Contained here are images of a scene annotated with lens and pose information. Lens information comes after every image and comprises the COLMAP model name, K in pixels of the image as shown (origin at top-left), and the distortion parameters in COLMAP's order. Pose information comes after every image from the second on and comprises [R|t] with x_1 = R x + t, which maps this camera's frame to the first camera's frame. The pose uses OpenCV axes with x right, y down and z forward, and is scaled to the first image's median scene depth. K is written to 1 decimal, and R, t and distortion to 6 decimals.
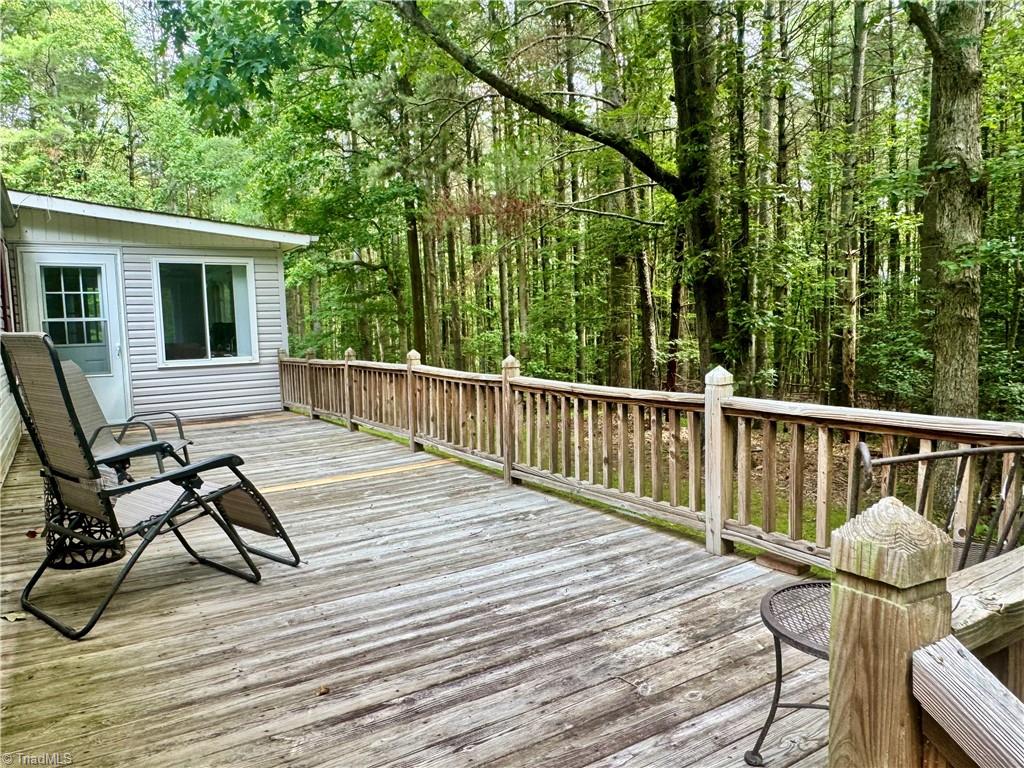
lens RADIAL K [[698.0, 0, 509.7], [0, 698.0, 385.3], [0, 0, 1]] dist [0.009284, -0.001425]
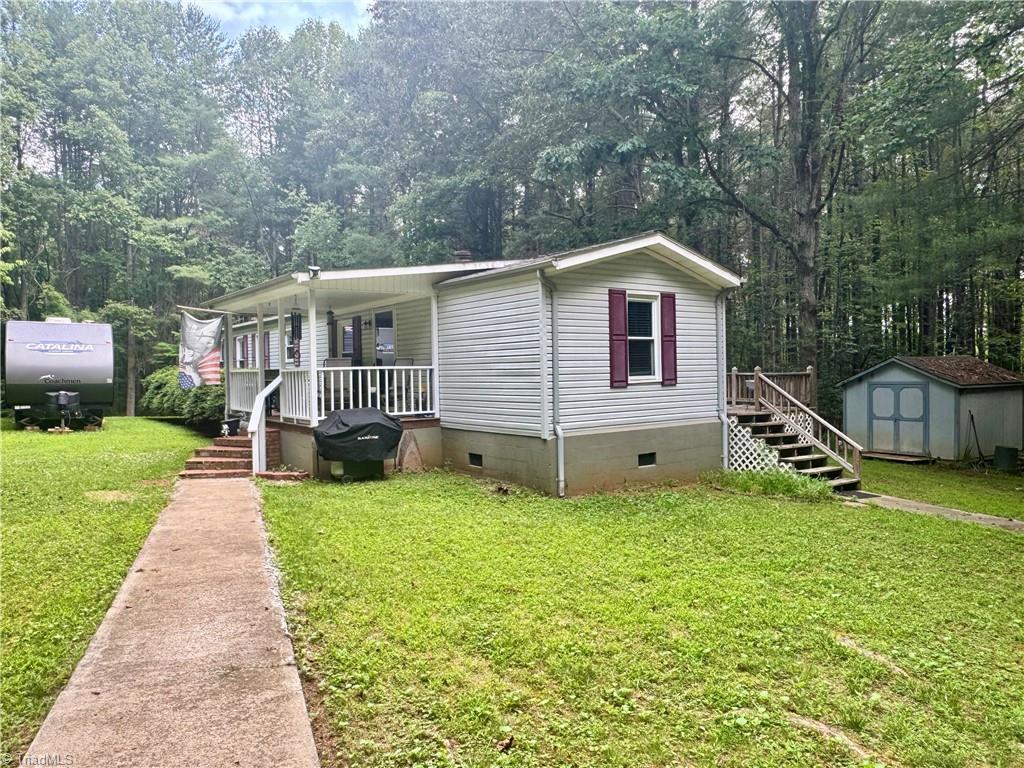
lens RADIAL K [[698.0, 0, 514.5], [0, 698.0, 382.1], [0, 0, 1]] dist [0.009284, -0.001425]
pose [[0.996683, 0.014260, 0.080128, -0.552719], [-0.008592, 0.997465, -0.070642, 0.149518], [-0.080933, 0.069720, 0.994278, -1.267585]]
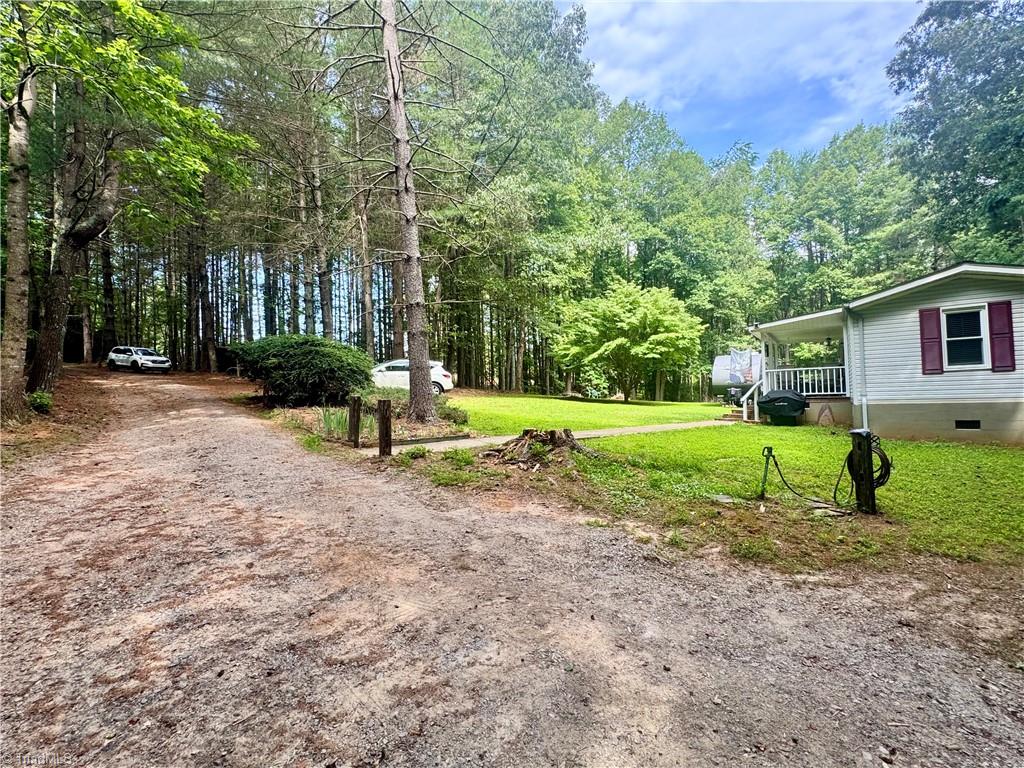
lens RADIAL K [[481.3, 0, 512.0], [0, 481.3, 387.7], [0, 0, 1]] dist [-0.001205, -0.000667]
pose [[0.409622, 0.000693, -0.912255, 0.355074], [-0.065991, 0.997402, -0.028874, 0.210554], [0.909866, 0.072028, 0.408603, -1.547880]]
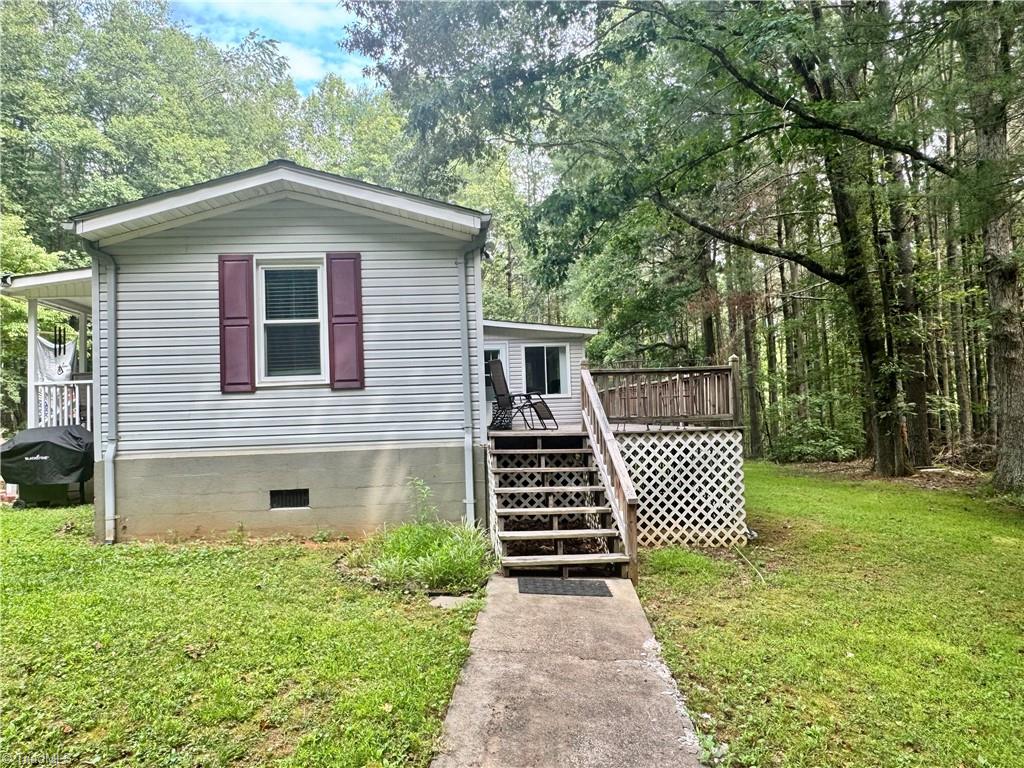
lens RADIAL K [[698.0, 0, 509.7], [0, 698.0, 386.3], [0, 0, 1]] dist [0.009284, -0.001425]
pose [[0.885061, -0.020127, -0.465040, 0.358494], [-0.035147, 0.993323, -0.109883, 0.145932], [0.464147, 0.113598, 0.878444, -0.705224]]
